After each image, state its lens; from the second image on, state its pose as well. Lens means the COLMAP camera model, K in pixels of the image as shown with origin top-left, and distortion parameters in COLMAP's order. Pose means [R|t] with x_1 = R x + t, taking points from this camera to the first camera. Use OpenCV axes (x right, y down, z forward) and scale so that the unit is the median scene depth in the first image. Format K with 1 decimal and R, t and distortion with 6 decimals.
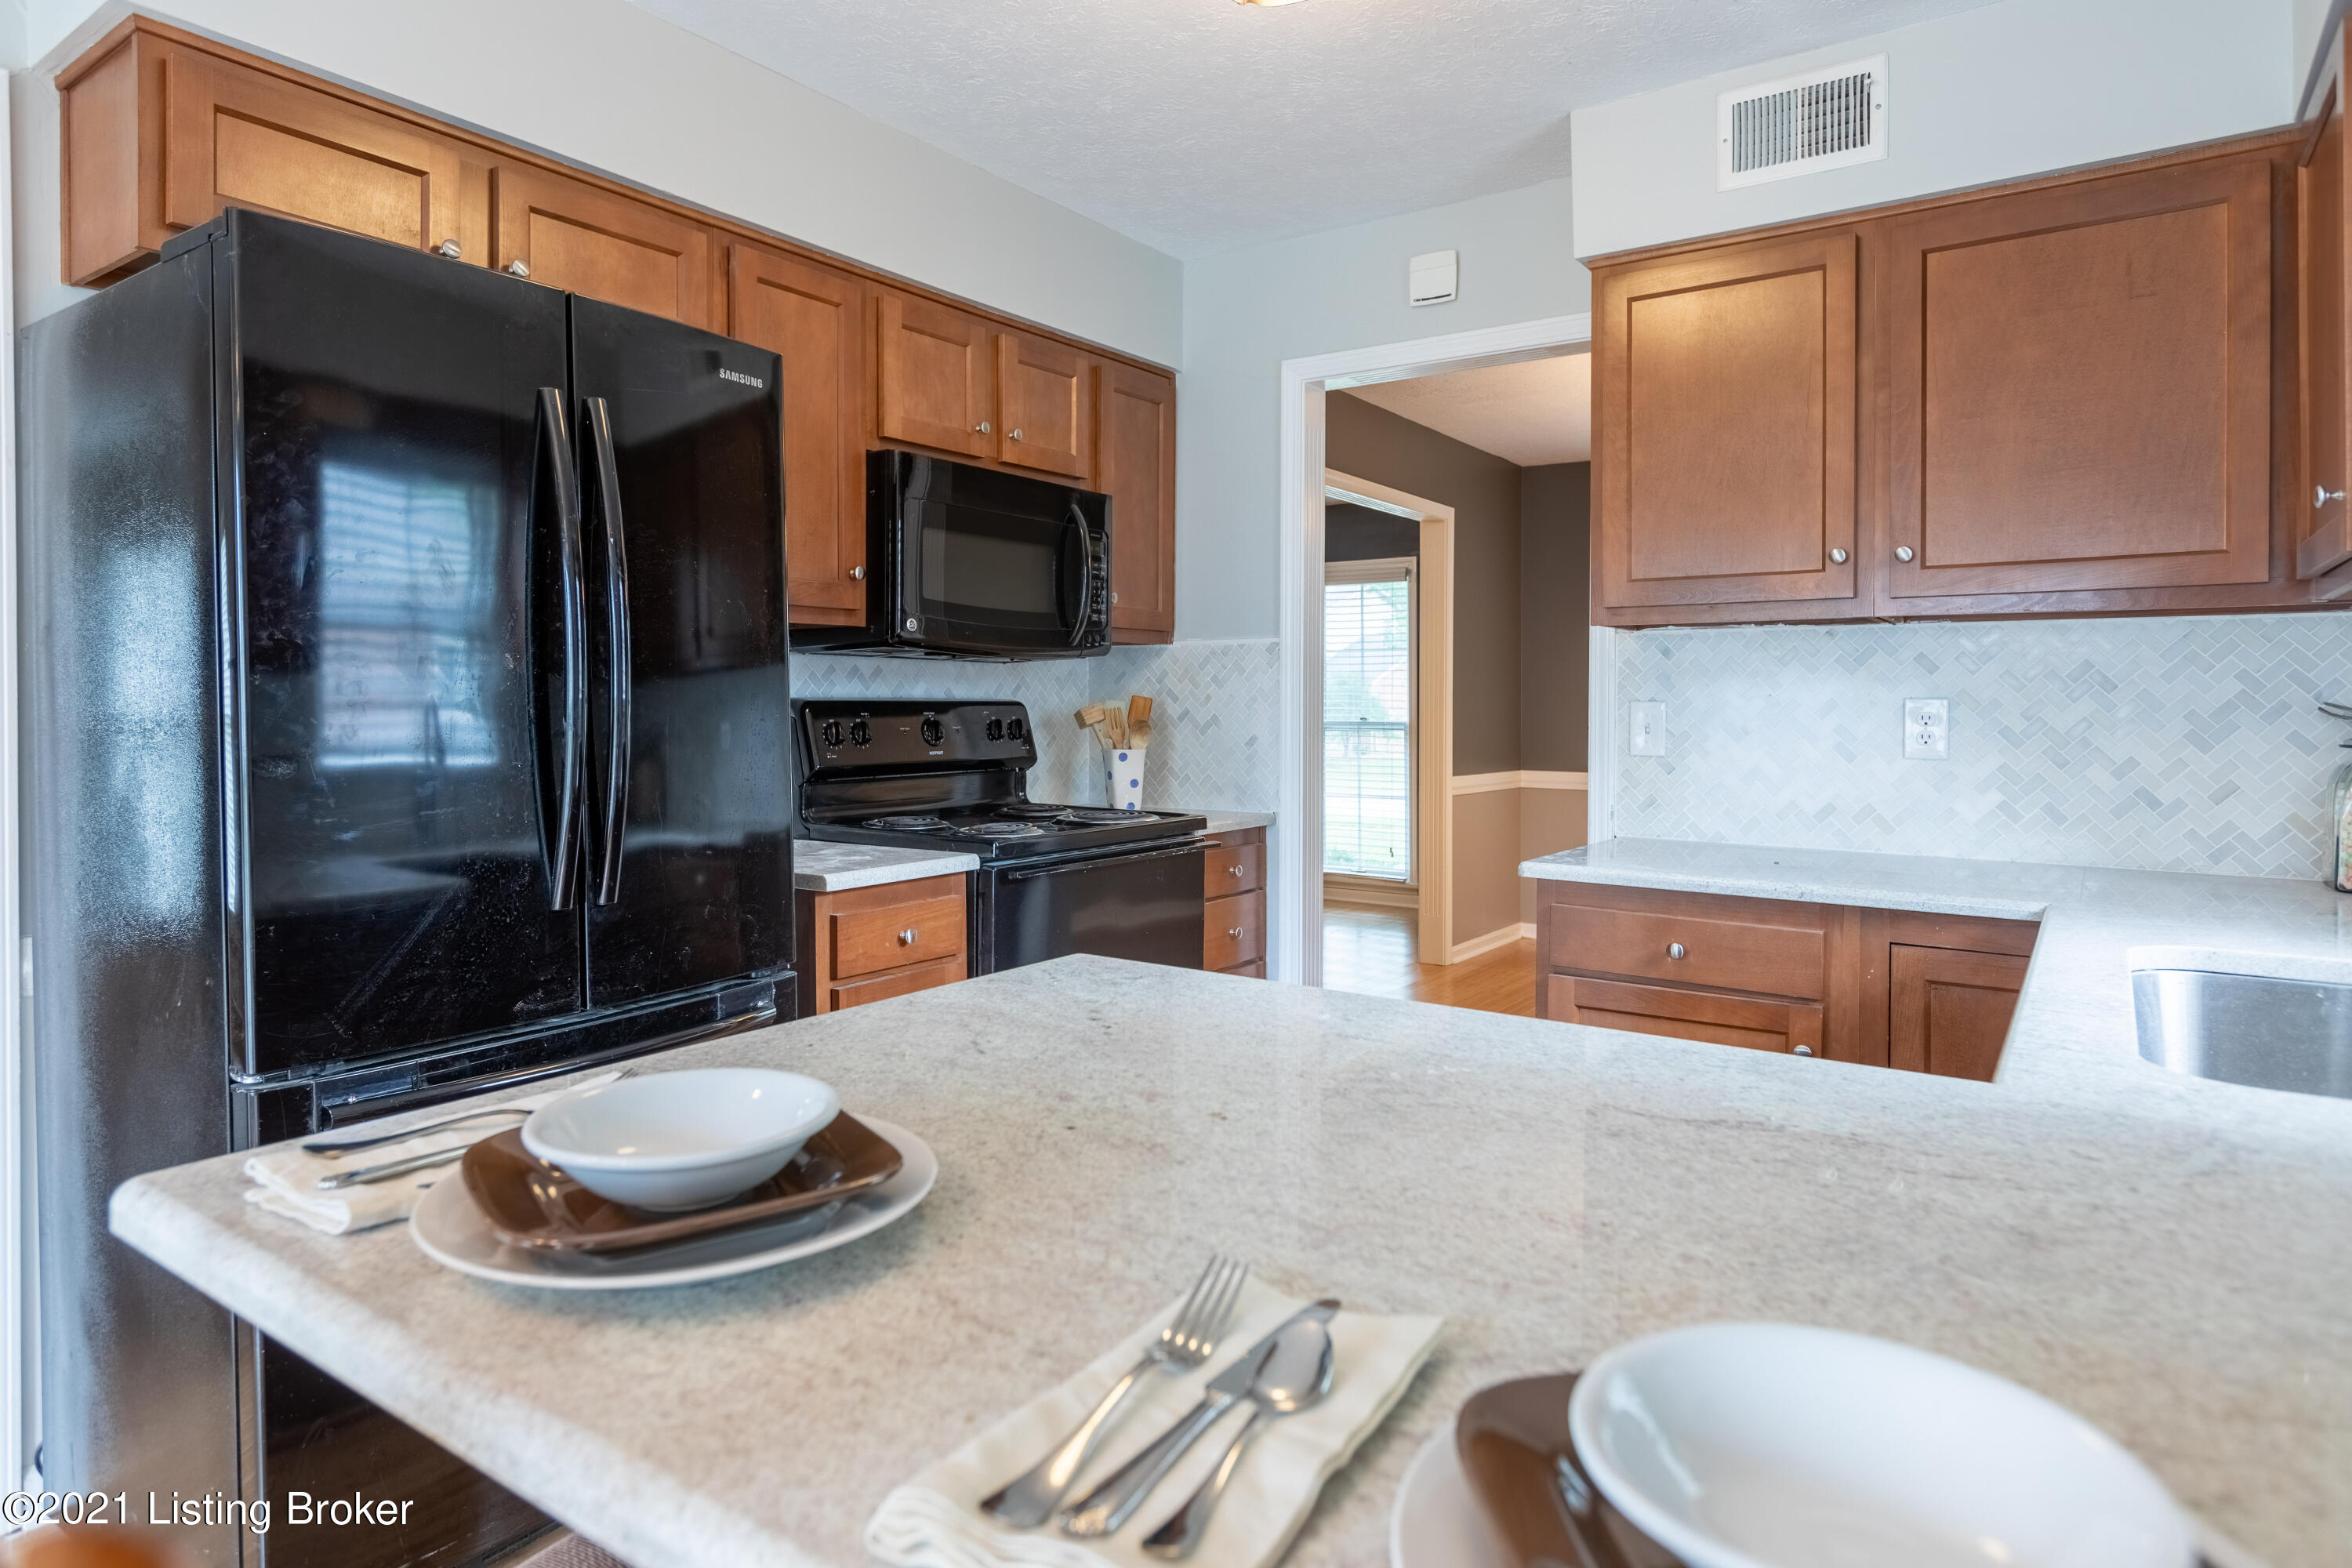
lens RADIAL K [[1353.0, 0, 1162.1], [0, 1353.0, 728.7], [0, 0, 1]] dist [0.000779, -0.000457]
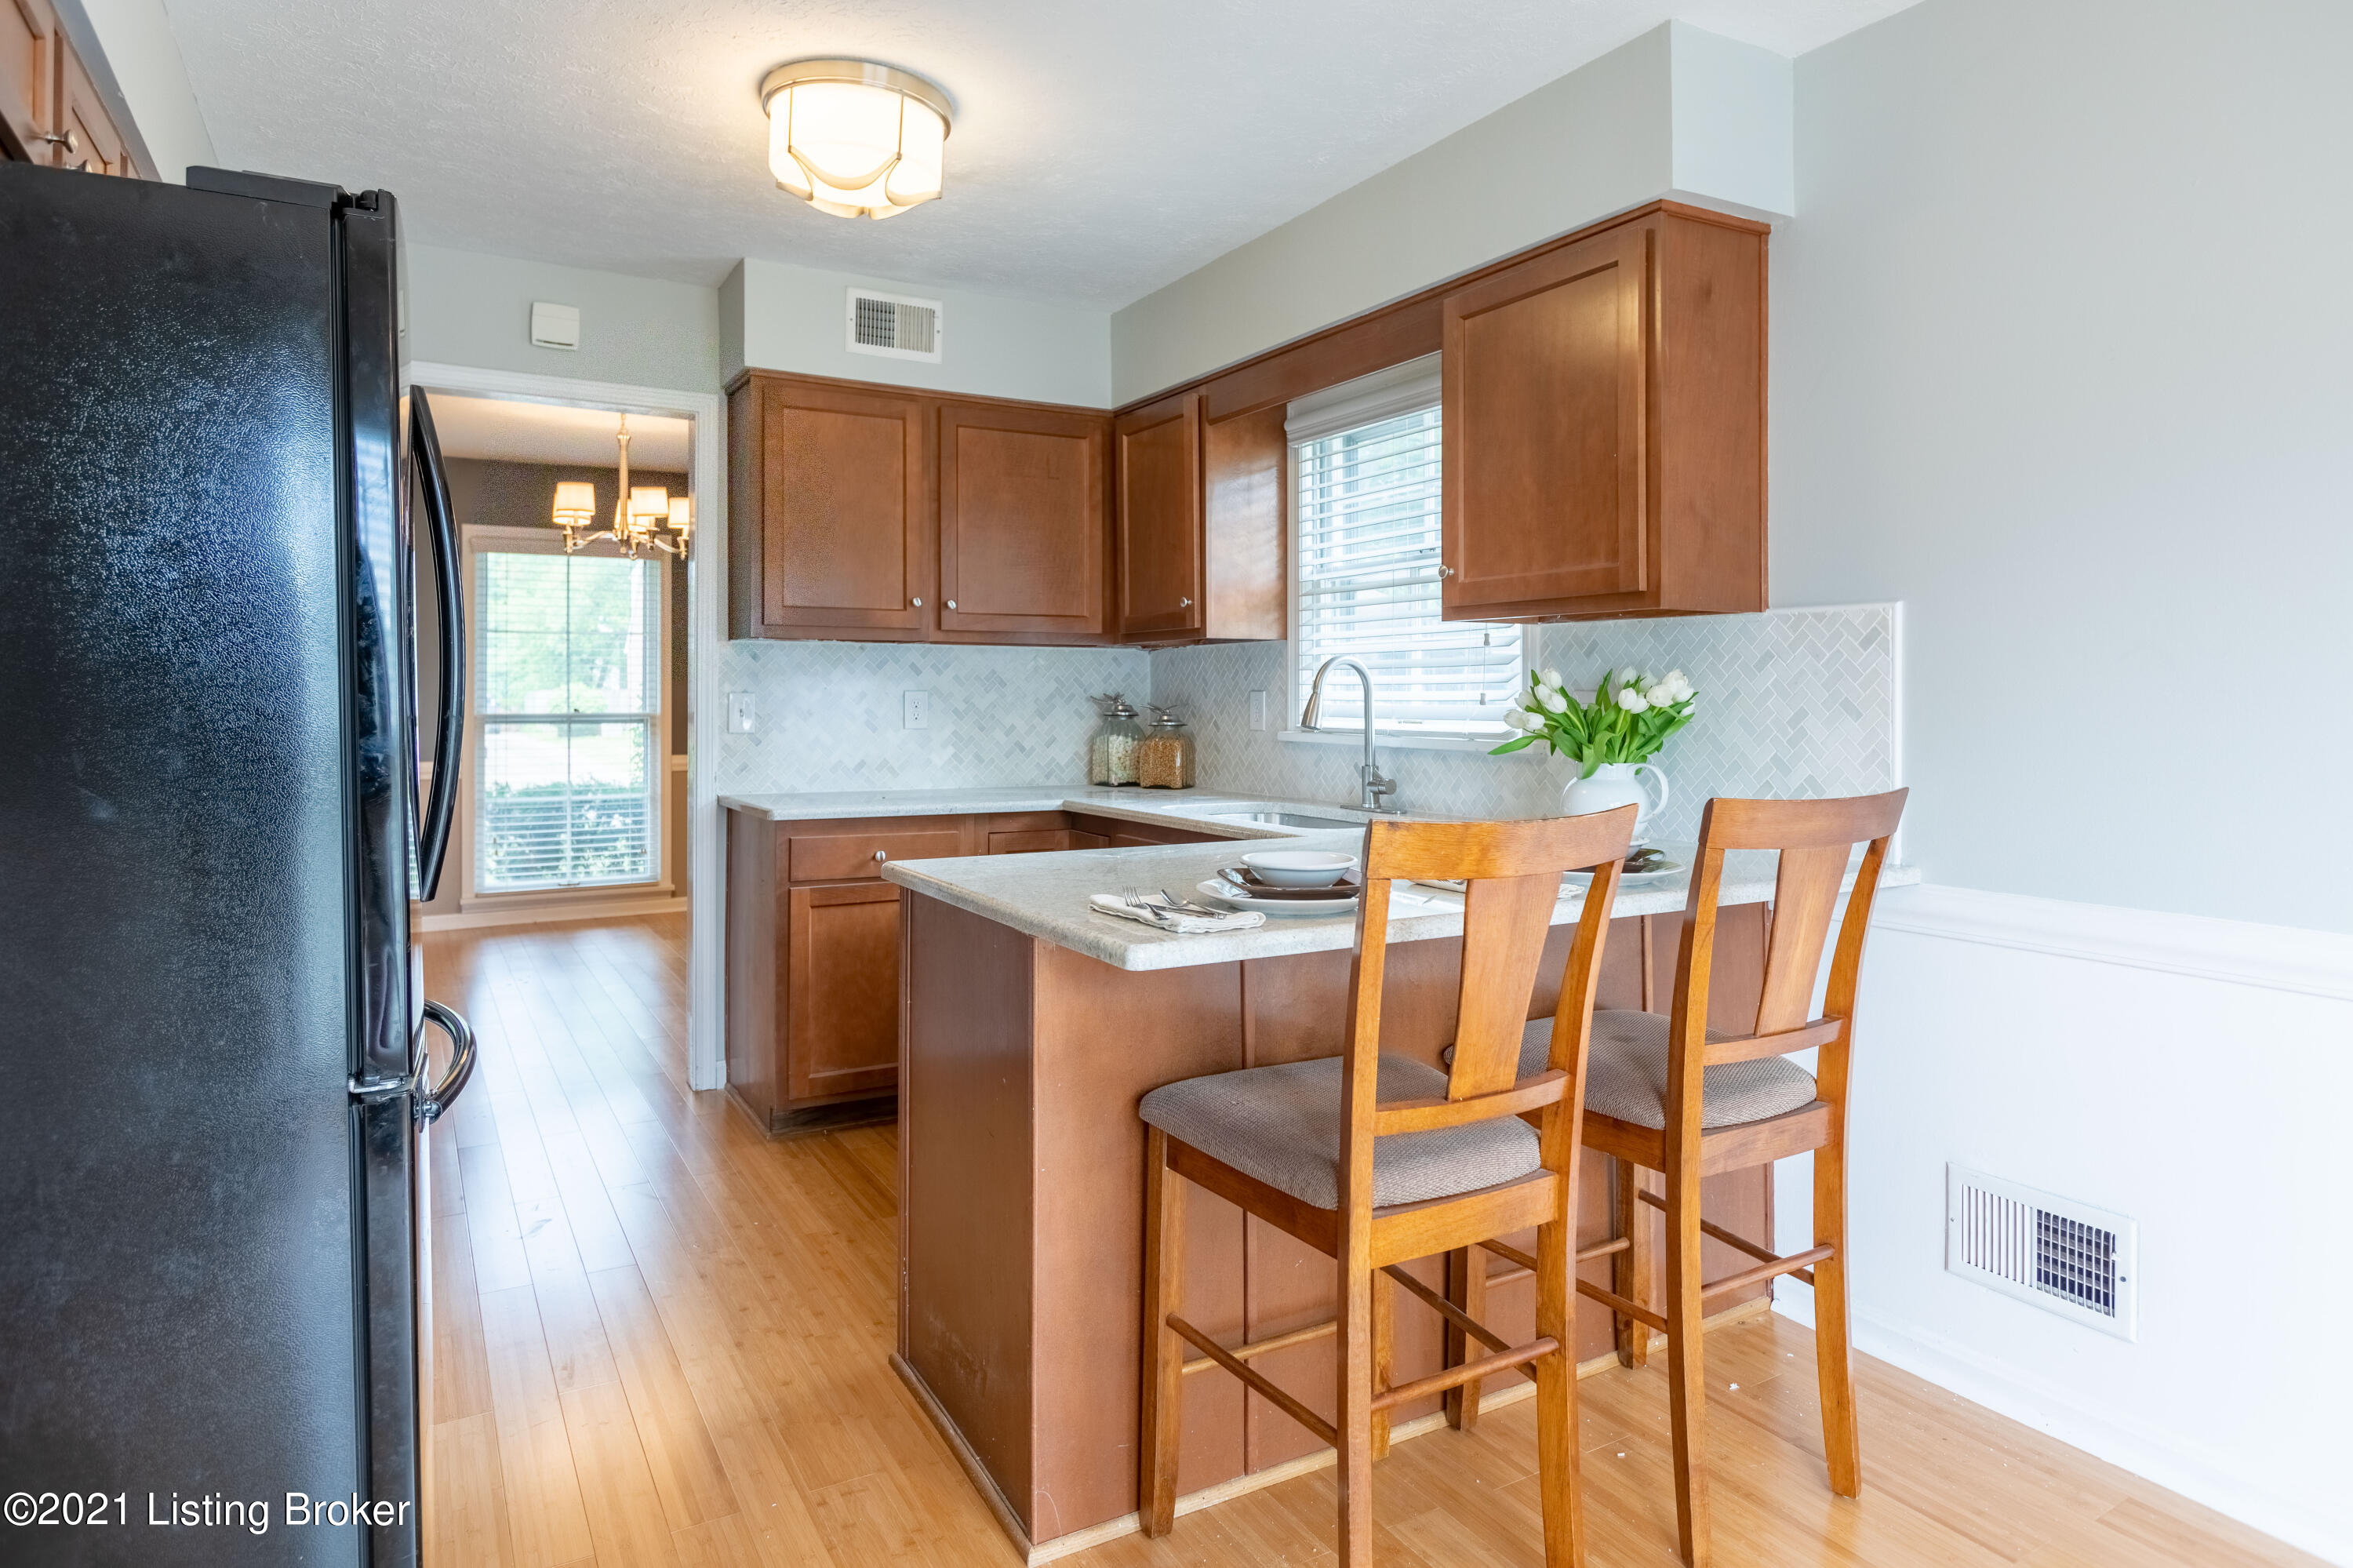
lens RADIAL K [[1353.7, 0, 1160.8], [0, 1353.7, 698.7], [0, 0, 1]] dist [0.000779, -0.000457]
pose [[0.434618, -0.003790, 0.900607, -0.787974], [0.015779, 0.999870, -0.003407, -0.003341], [-0.900477, 0.015692, 0.434621, 0.044514]]
